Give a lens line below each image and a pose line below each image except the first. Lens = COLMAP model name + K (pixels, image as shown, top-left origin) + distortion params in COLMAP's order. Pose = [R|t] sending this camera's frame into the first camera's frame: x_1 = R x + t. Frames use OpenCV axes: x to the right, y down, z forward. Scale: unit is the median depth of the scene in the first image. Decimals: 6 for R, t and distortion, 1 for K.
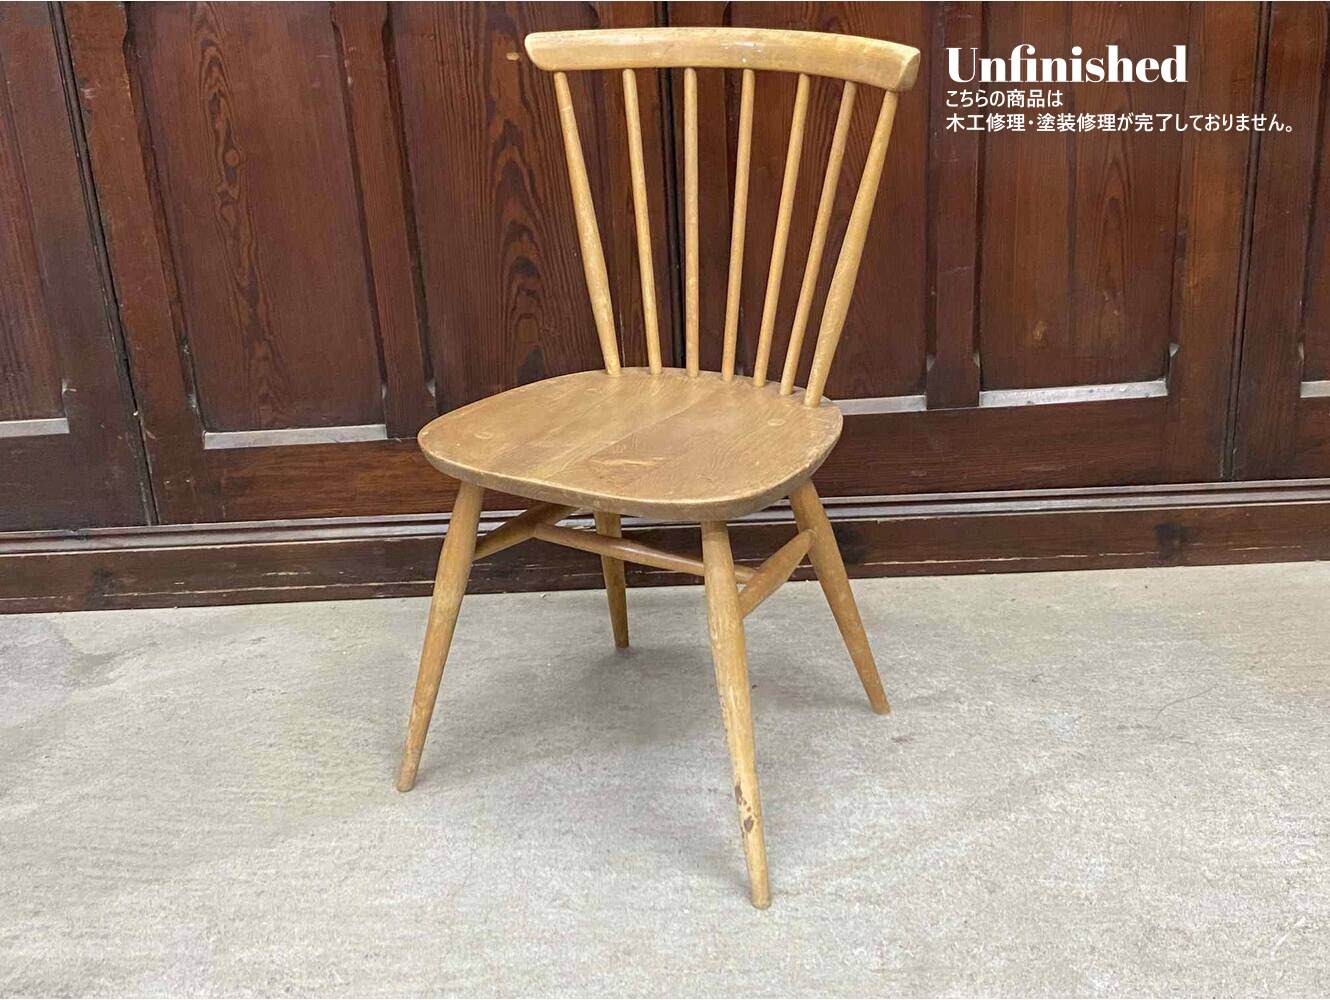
lens RADIAL K [[1649.3, 0, 667.4], [0, 1649.3, 483.4], [0, 0, 1]] dist [0.162725, -0.511422]
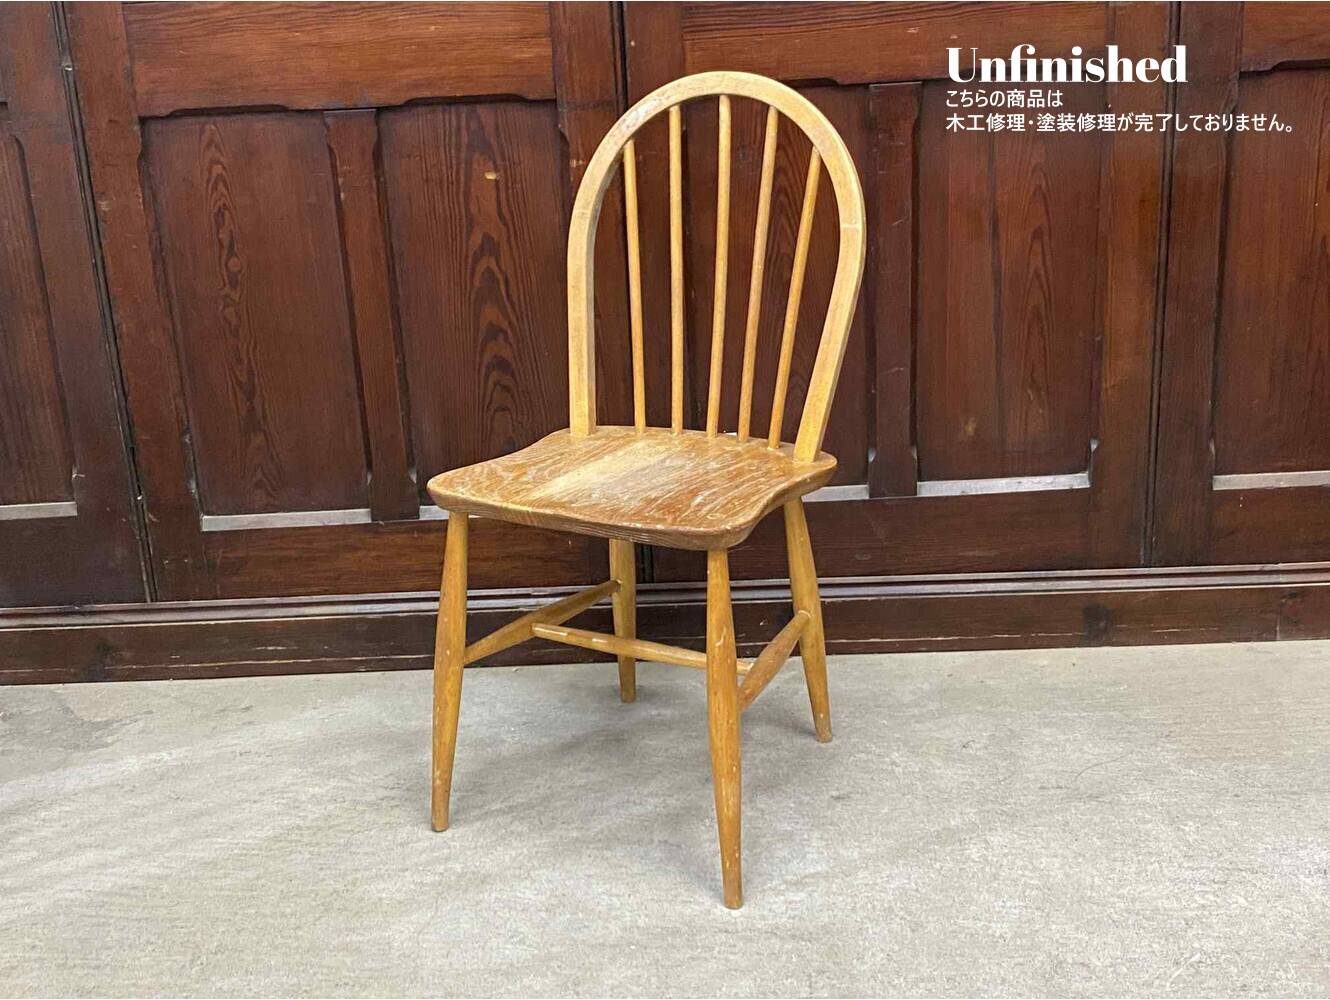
lens RADIAL K [[1618.0, 0, 663.6], [0, 1618.0, 480.8], [0, 0, 1]] dist [0.157562, -0.493014]
pose [[0.999980, 0.006231, 0.001257, 0.023635], [-0.006121, 0.997239, -0.074008, 0.027491], [-0.001714, 0.073999, 0.997257, -0.070748]]
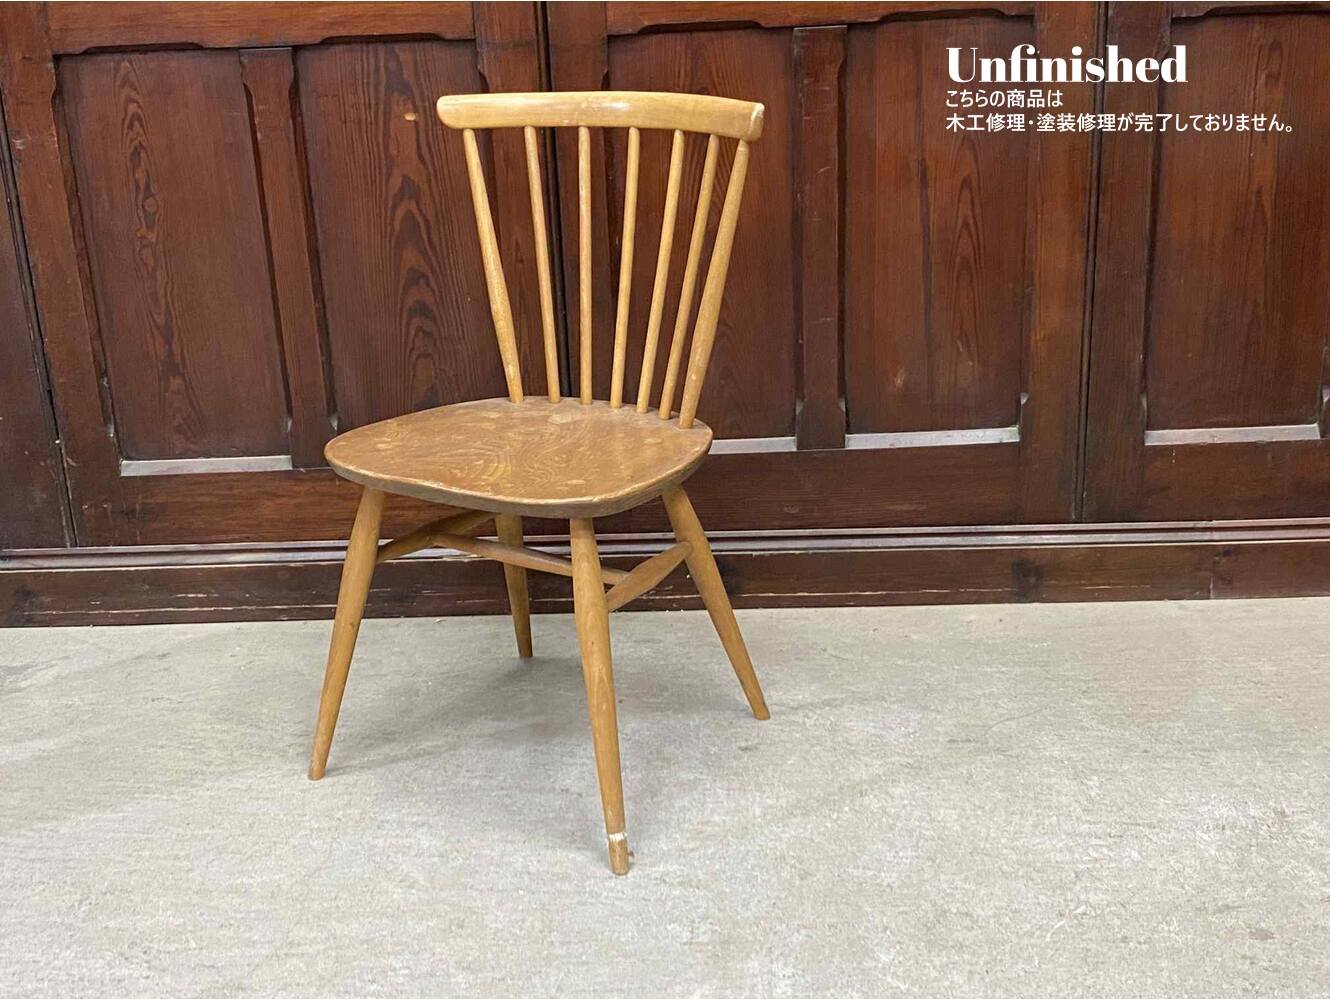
lens RADIAL K [[1667.7, 0, 662.7], [0, 1667.7, 480.3], [0, 0, 1]] dist [0.173567, -0.554028]
pose [[0.999836, 0.017212, -0.005680, 0.088382], [-0.017476, 0.998584, -0.050243, 0.035645], [0.004807, 0.050334, 0.998721, -0.091932]]
